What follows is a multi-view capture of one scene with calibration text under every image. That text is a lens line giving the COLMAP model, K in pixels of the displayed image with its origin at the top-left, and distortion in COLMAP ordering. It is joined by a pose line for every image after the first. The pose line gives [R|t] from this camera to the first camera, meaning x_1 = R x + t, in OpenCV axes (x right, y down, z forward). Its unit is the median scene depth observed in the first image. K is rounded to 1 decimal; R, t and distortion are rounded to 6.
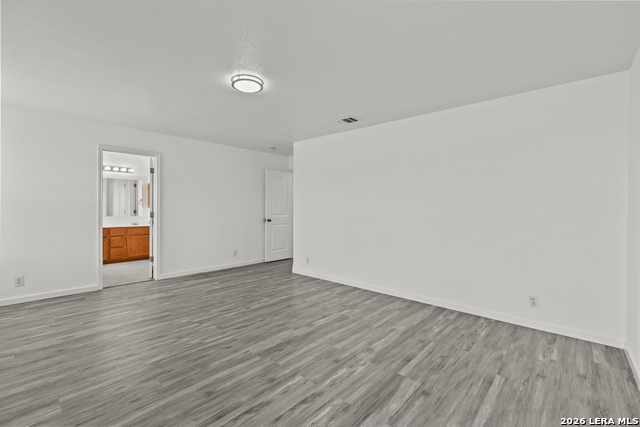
lens RADIAL K [[283.7, 0, 316.5], [0, 283.7, 208.6], [0, 0, 1]] dist [0.006207, -0.000194]
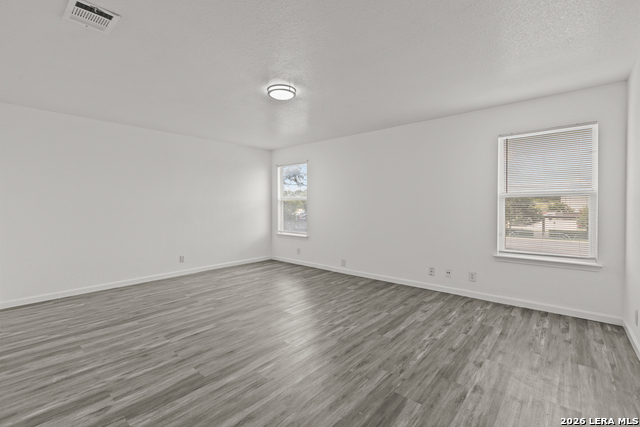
lens RADIAL K [[283.7, 0, 316.5], [0, 283.7, 208.6], [0, 0, 1]] dist [0.006207, -0.000194]
pose [[-0.999864, -0.002414, -0.016286, -0.329955], [-0.002520, 0.999976, 0.006468, 0.000925], [0.016270, 0.006508, -0.999846, 1.920140]]
